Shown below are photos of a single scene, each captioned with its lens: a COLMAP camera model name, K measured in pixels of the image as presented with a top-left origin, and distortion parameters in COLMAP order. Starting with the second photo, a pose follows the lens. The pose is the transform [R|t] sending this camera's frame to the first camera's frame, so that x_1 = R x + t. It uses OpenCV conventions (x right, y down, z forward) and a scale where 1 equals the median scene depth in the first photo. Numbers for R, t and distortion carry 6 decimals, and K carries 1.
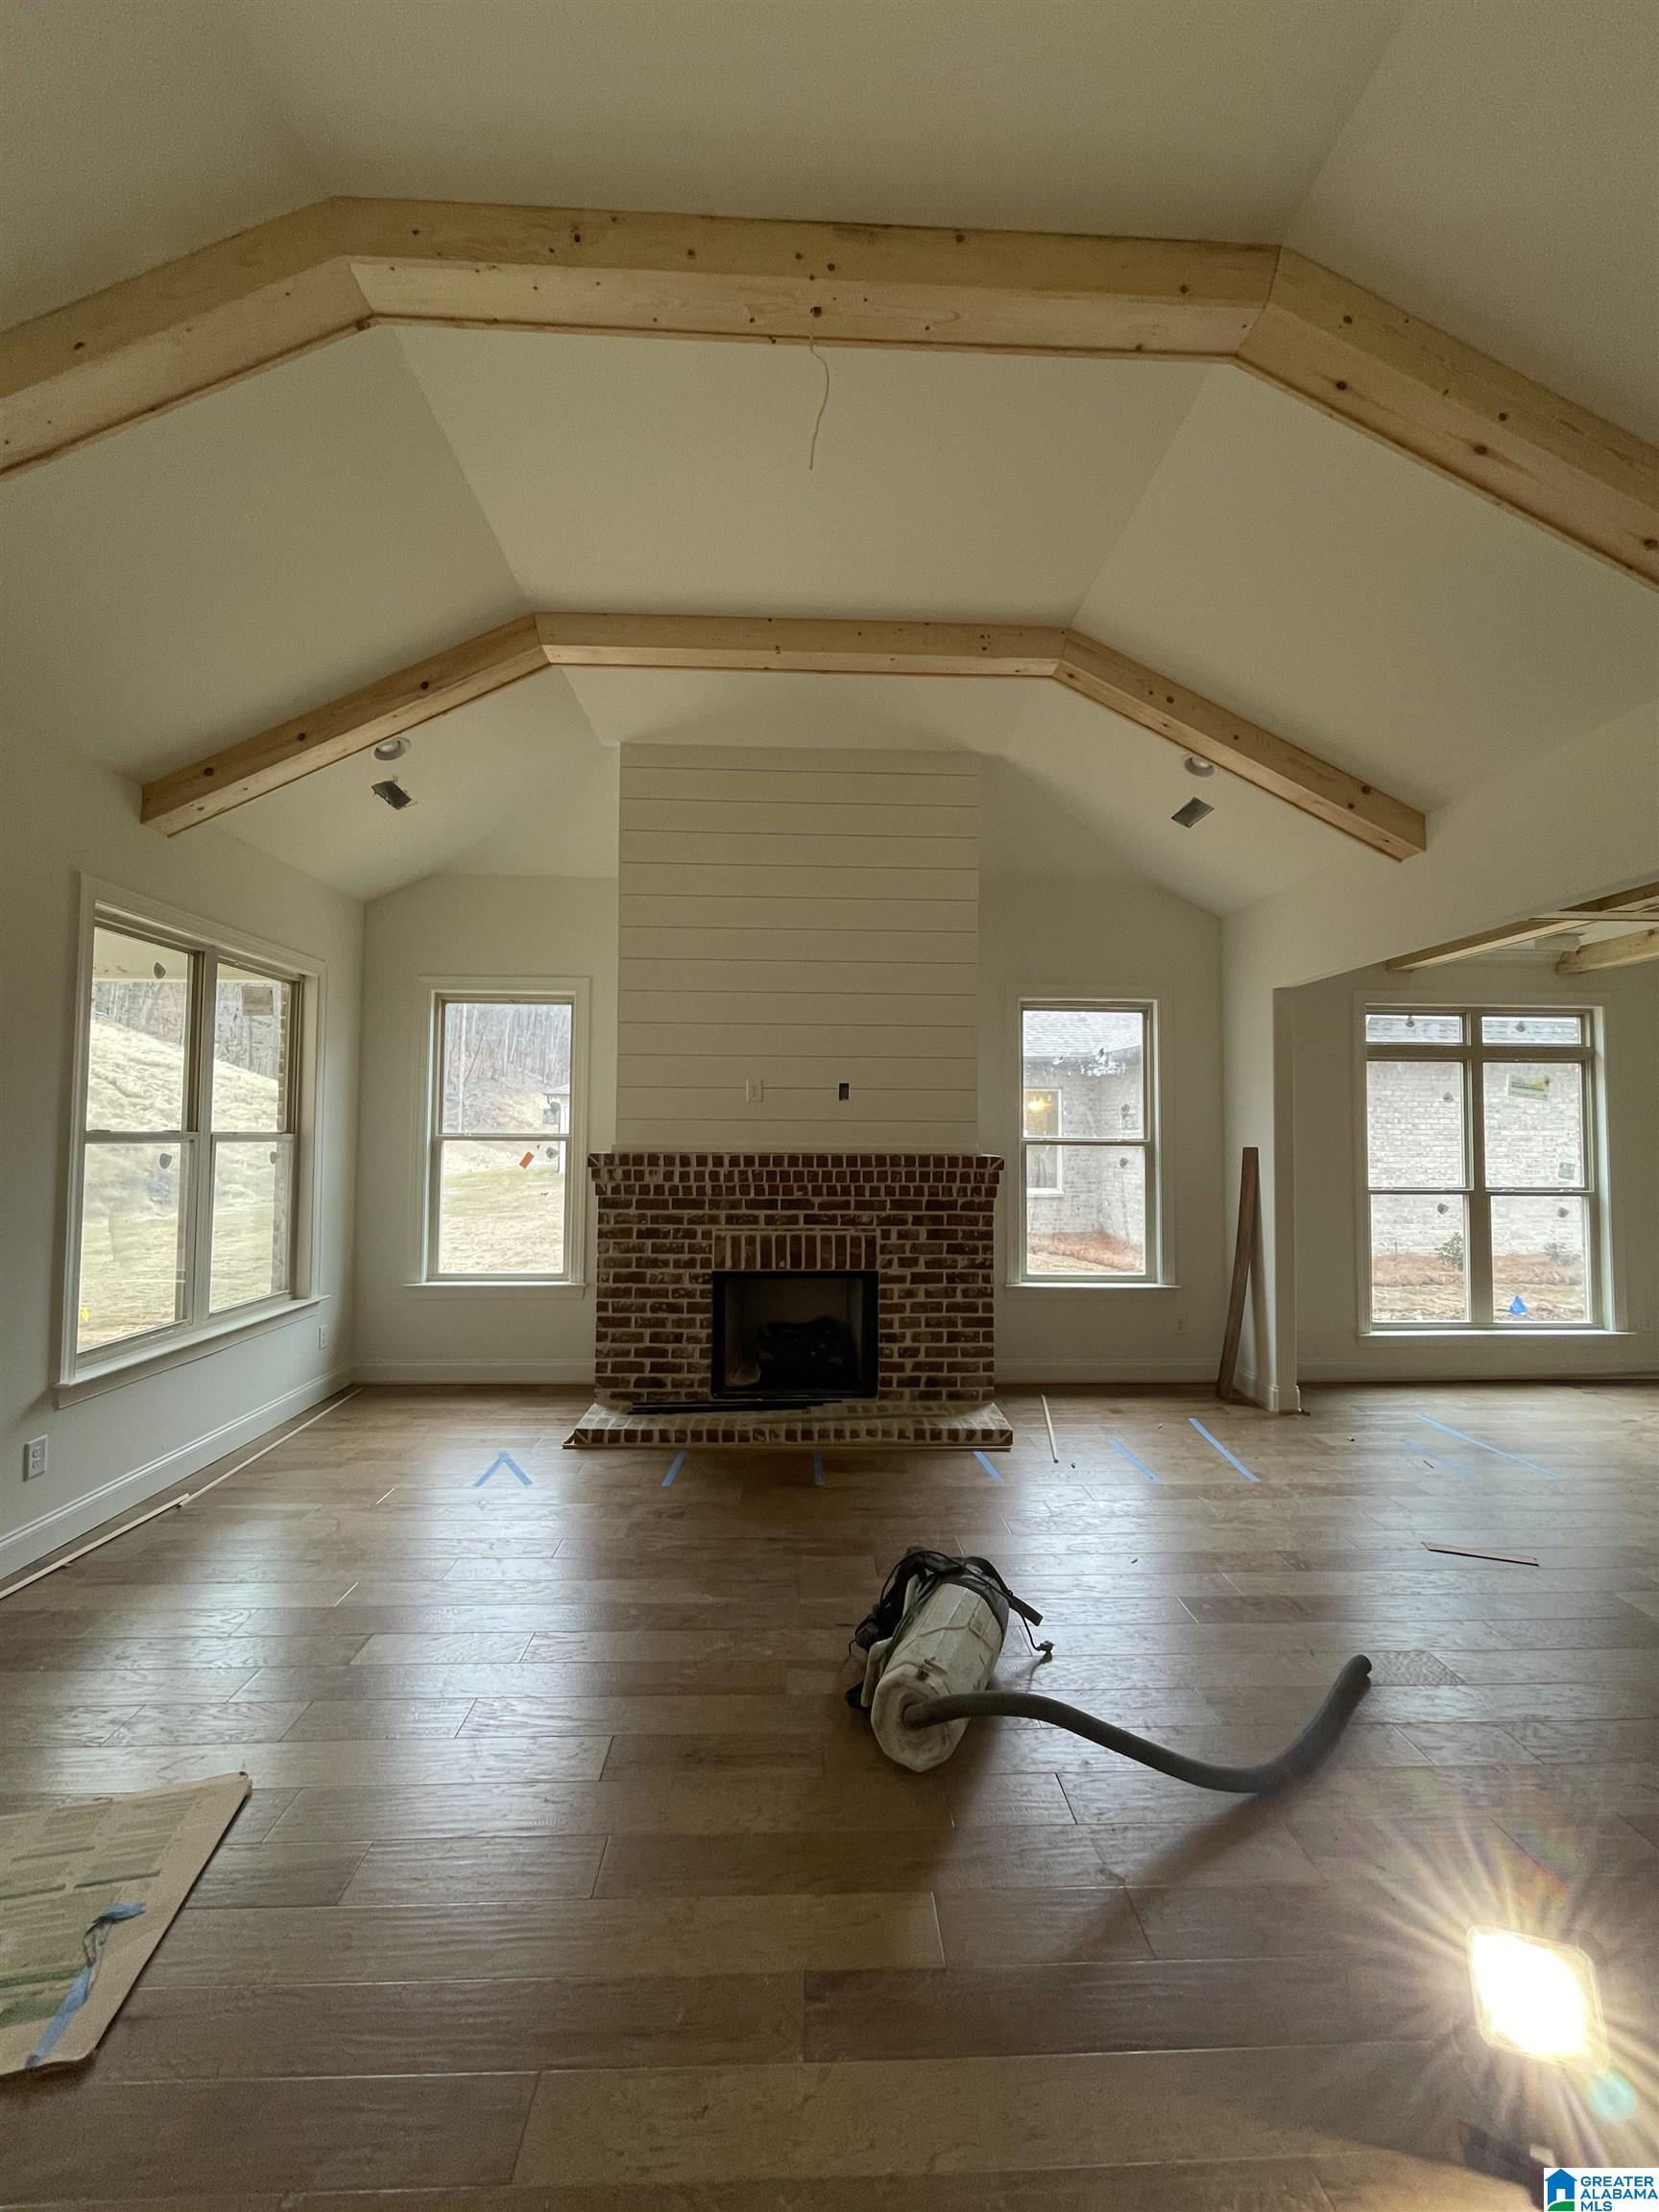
lens RADIAL K [[892.4, 0, 826.7], [0, 892.4, 1100.9], [0, 0, 1]] dist [-0.003387, 0.001970]
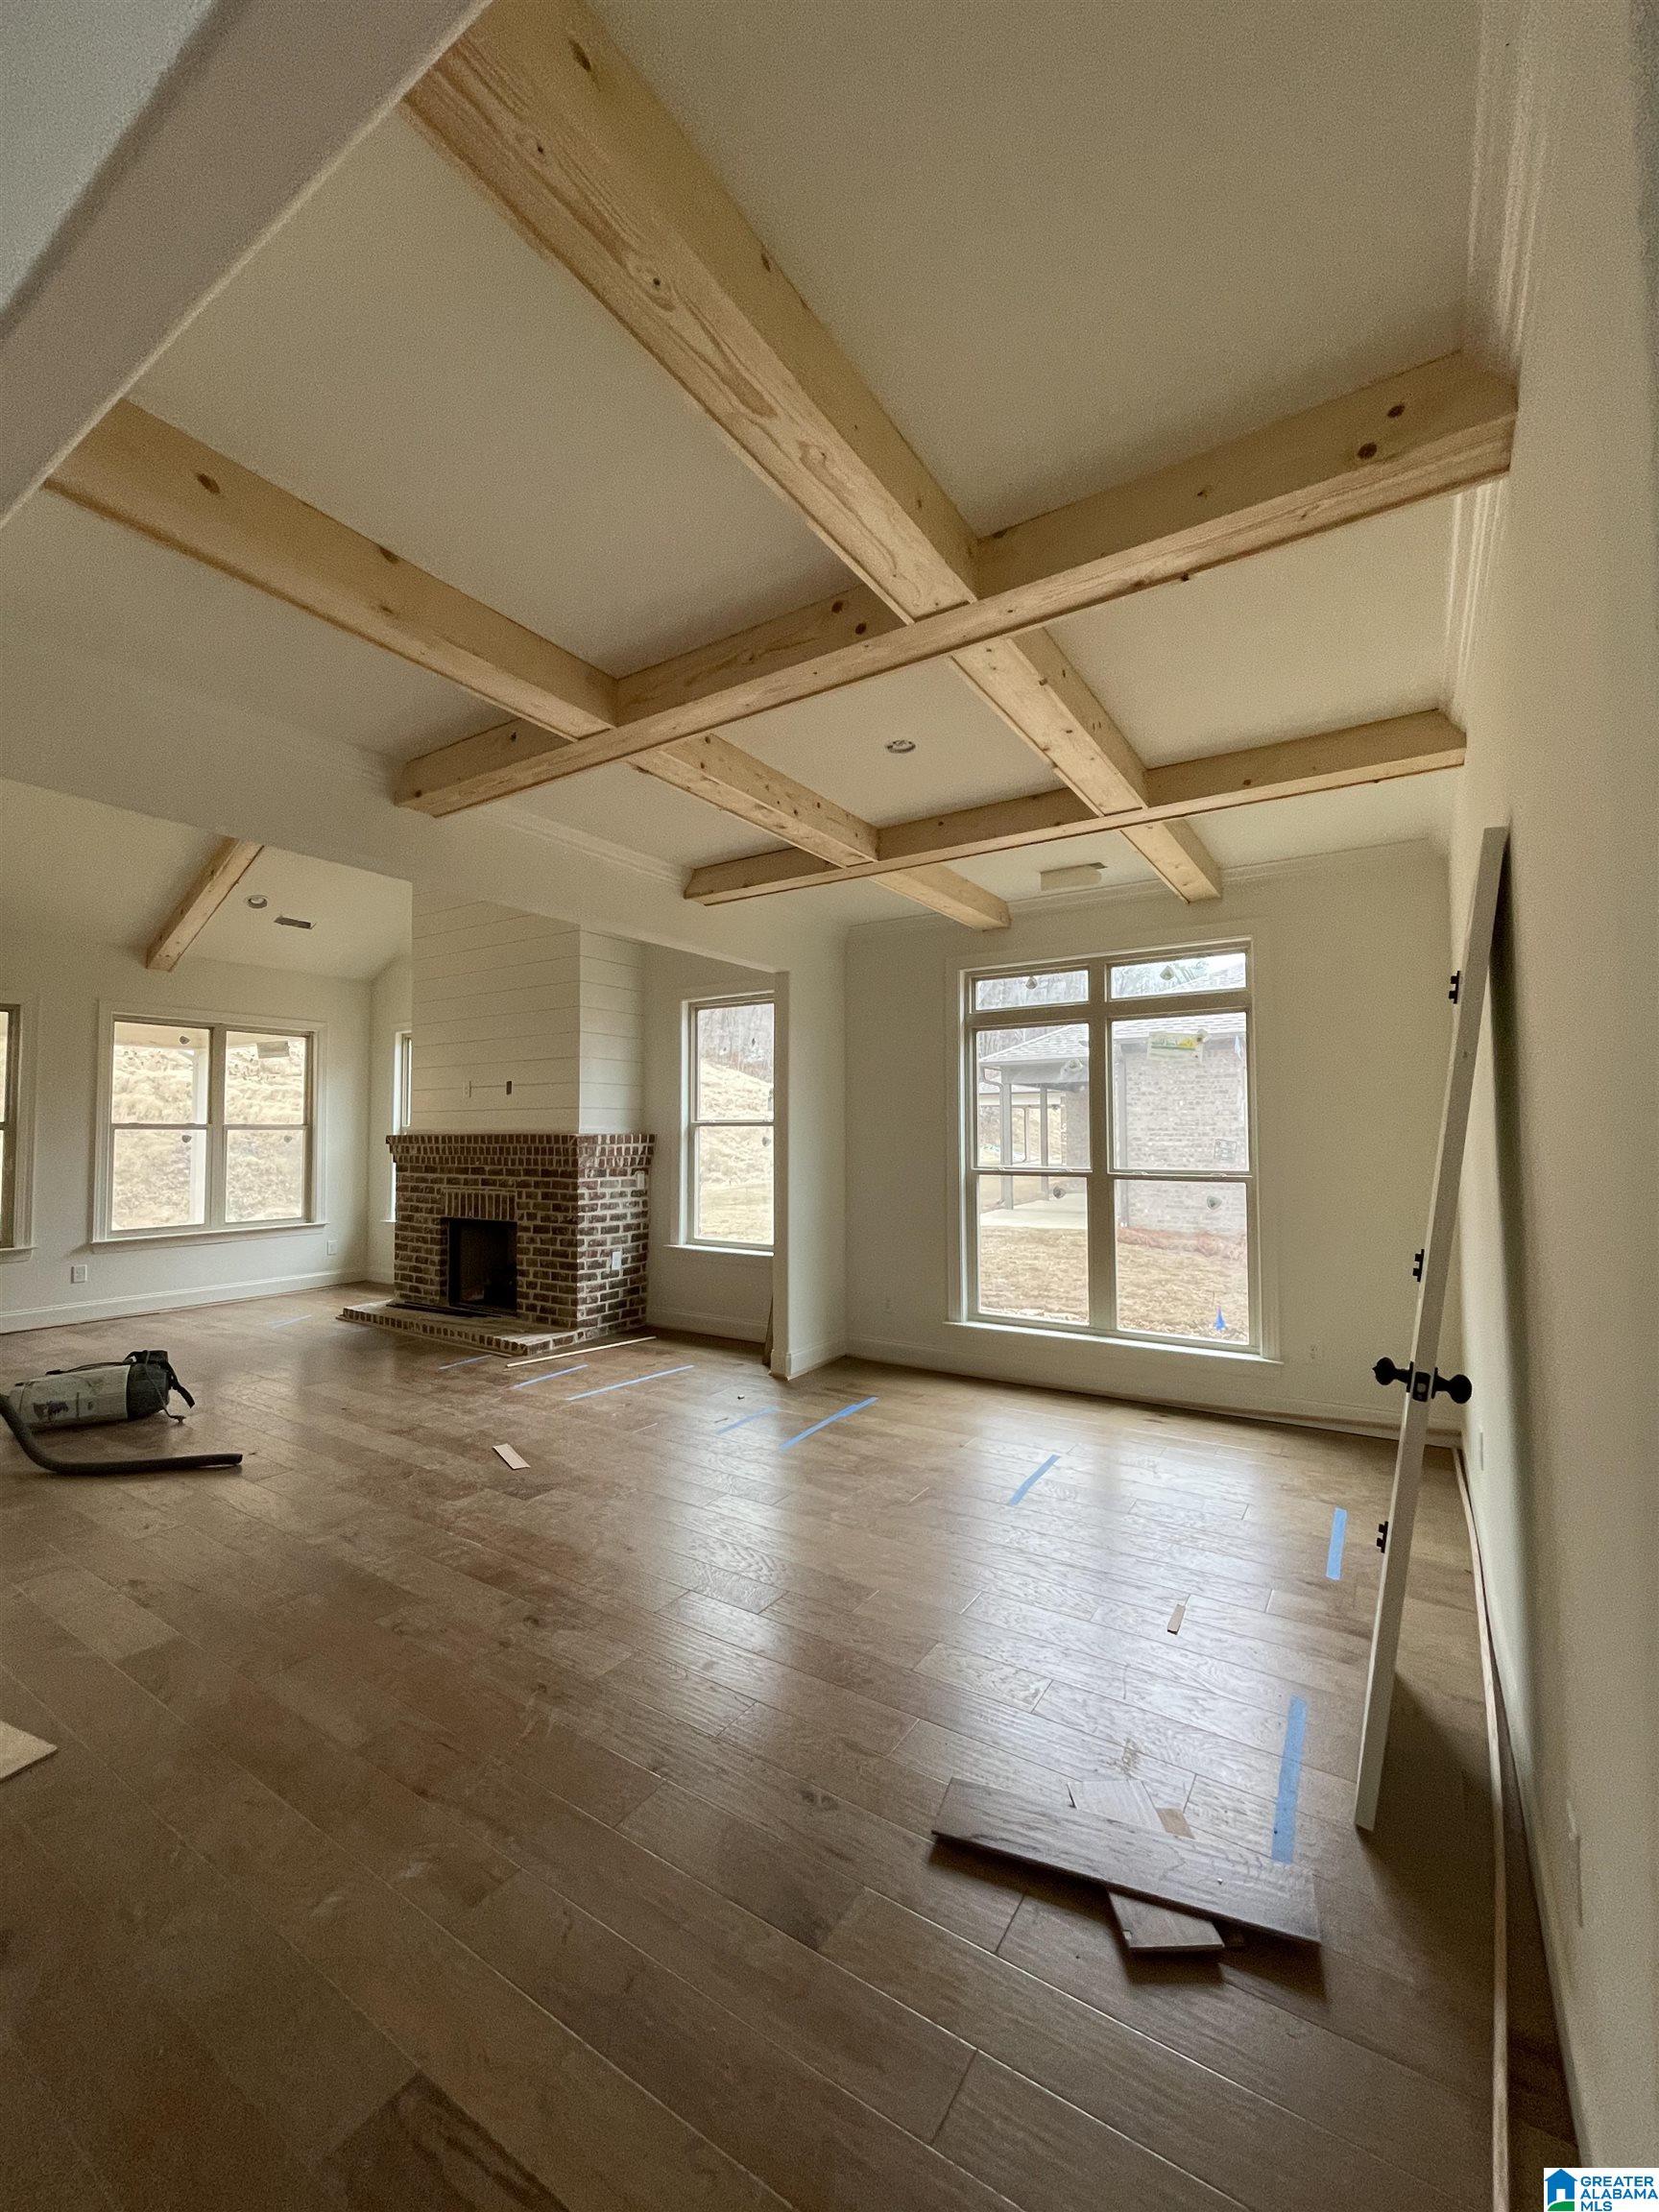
lens RADIAL K [[892.4, 0, 822.8], [0, 892.4, 1098.1], [0, 0, 1]] dist [-0.003387, 0.001970]
pose [[0.813964, -0.032400, -0.580012, 1.202917], [0.033569, 0.999398, -0.008718, 0.032908], [0.579945, -0.012374, 0.814562, 0.183470]]
